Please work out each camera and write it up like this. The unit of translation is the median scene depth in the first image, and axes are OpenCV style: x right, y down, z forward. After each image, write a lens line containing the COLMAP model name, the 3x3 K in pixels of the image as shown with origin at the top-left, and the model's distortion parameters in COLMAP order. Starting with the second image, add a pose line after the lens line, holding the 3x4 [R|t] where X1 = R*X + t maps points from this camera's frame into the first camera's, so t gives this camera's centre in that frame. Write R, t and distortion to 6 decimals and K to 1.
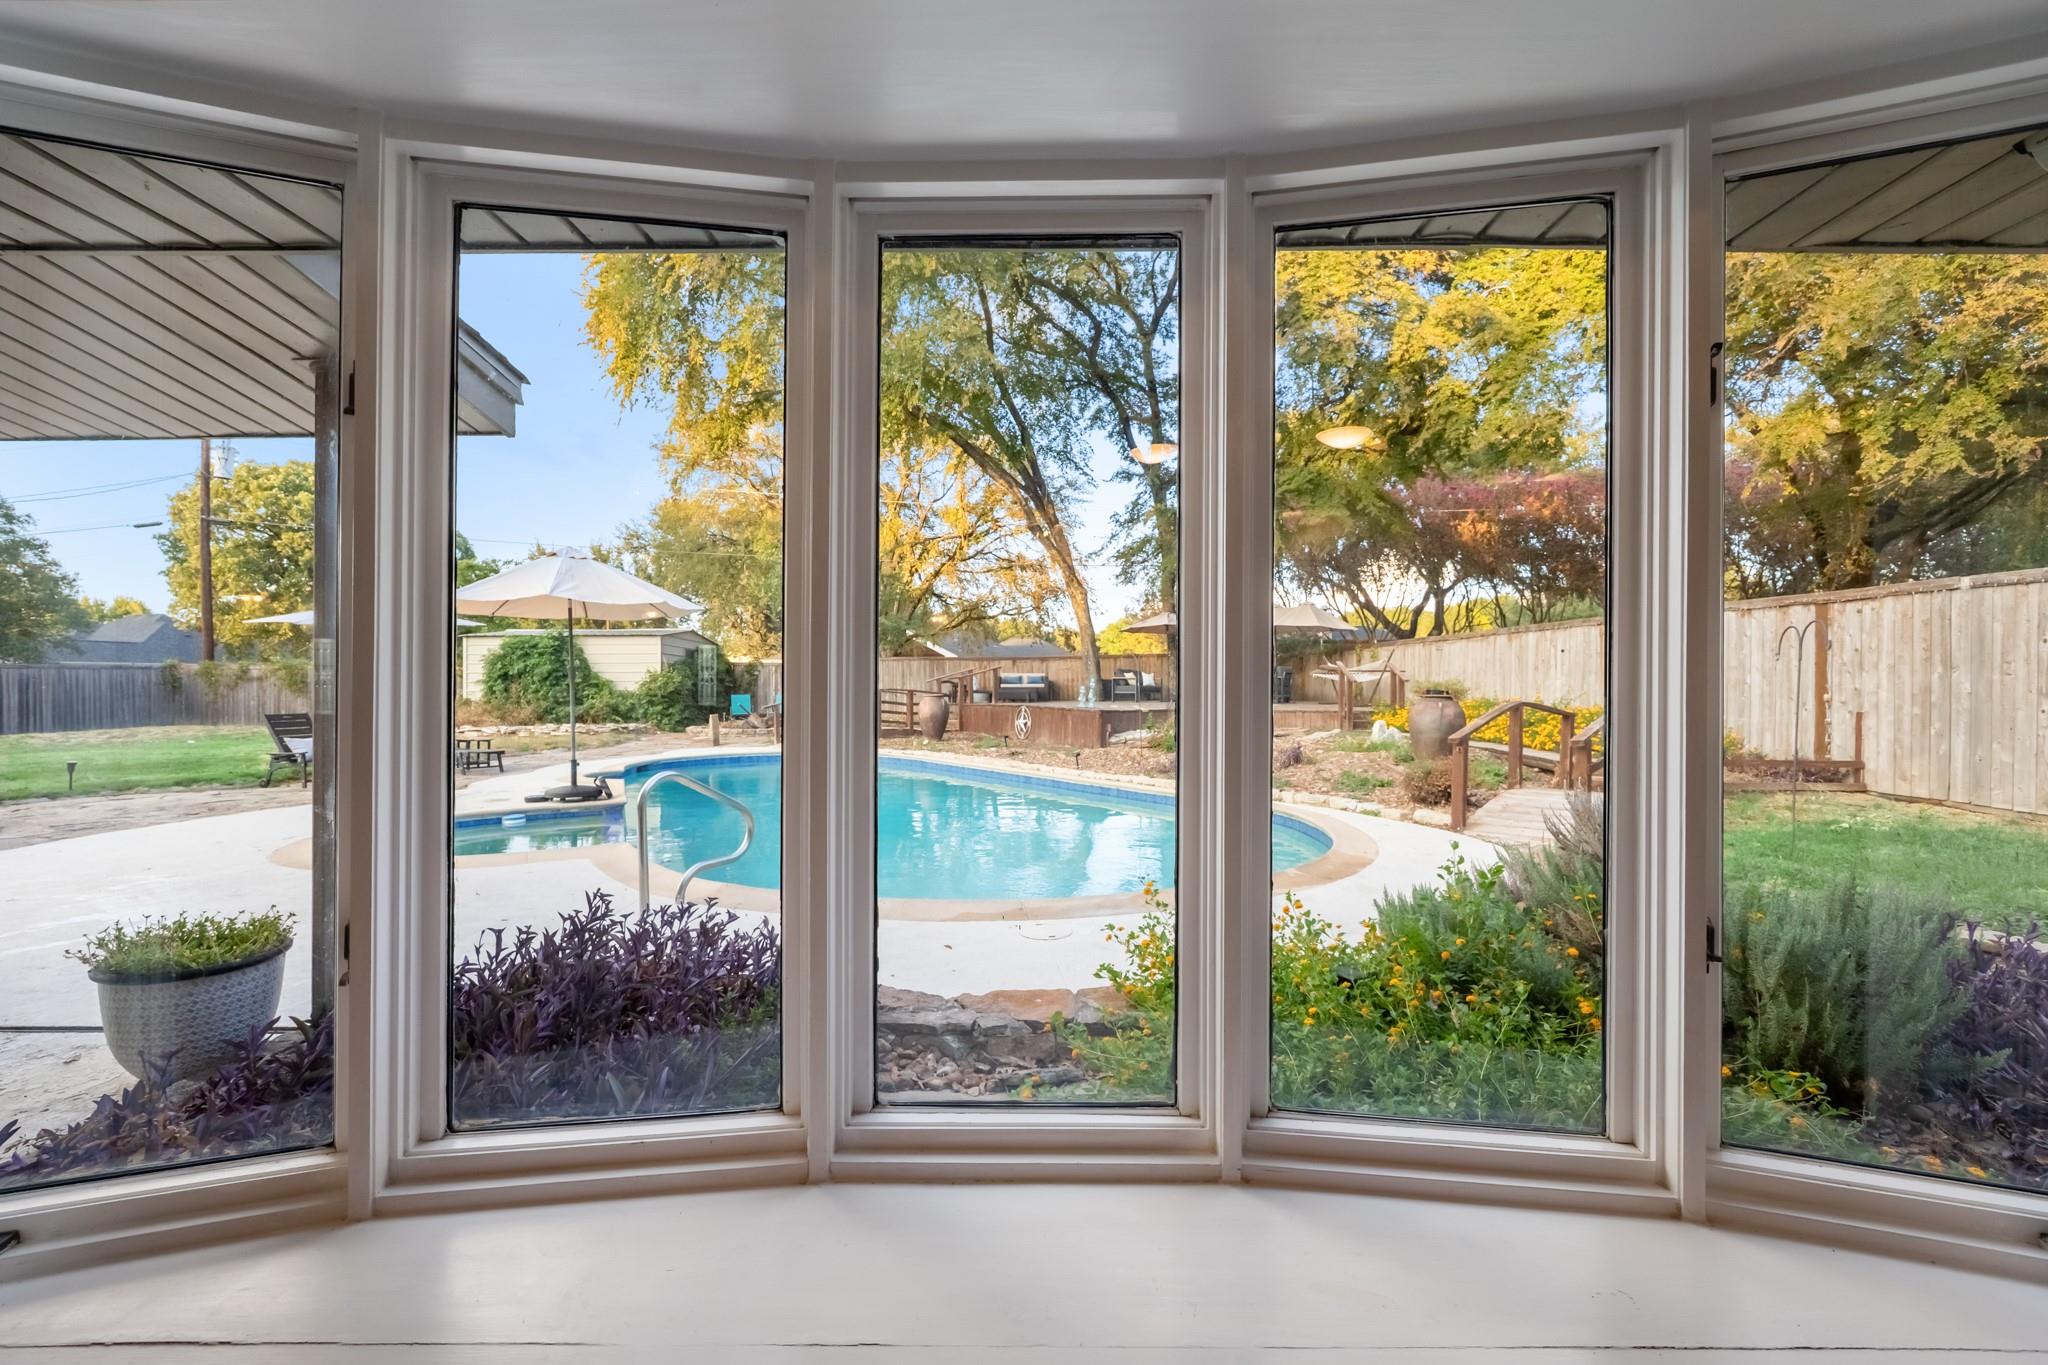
lens RADIAL K [[823.0, 0, 1023.9], [0, 823.0, 687.8], [0, 0, 1]] dist [-0.008292, 0.000984]
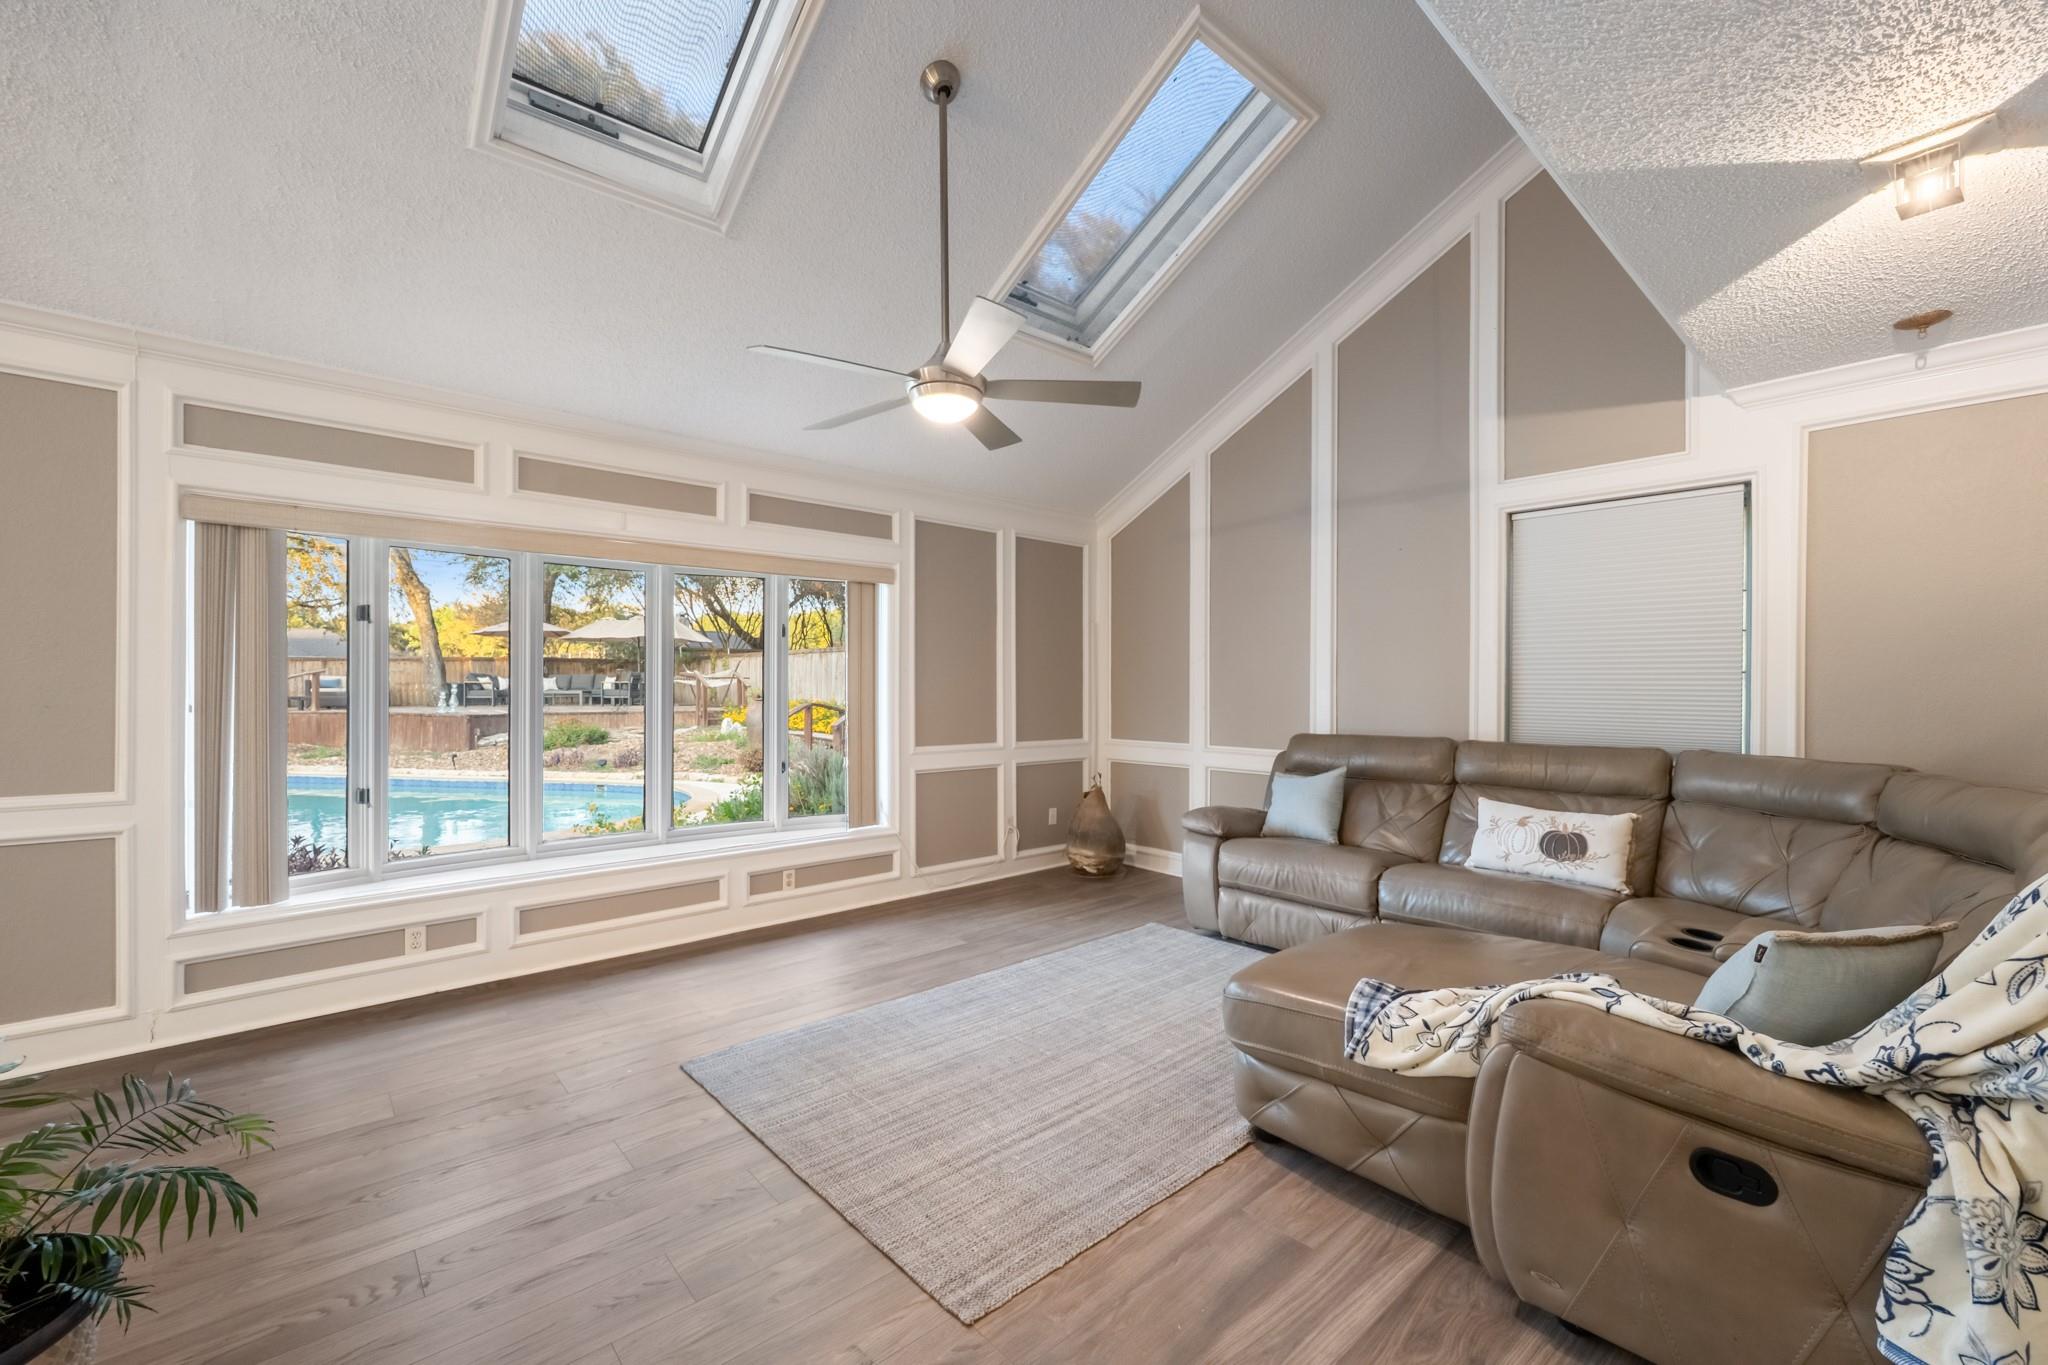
lens RADIAL K [[823.0, 0, 1031.0], [0, 823.0, 677.5], [0, 0, 1]] dist [-0.008292, 0.000984]
pose [[0.729663, 0.005784, 0.683783, -0.080403], [0.002247, 0.999939, -0.010855, -0.006641], [-0.683804, 0.009457, 0.729605, -0.209939]]
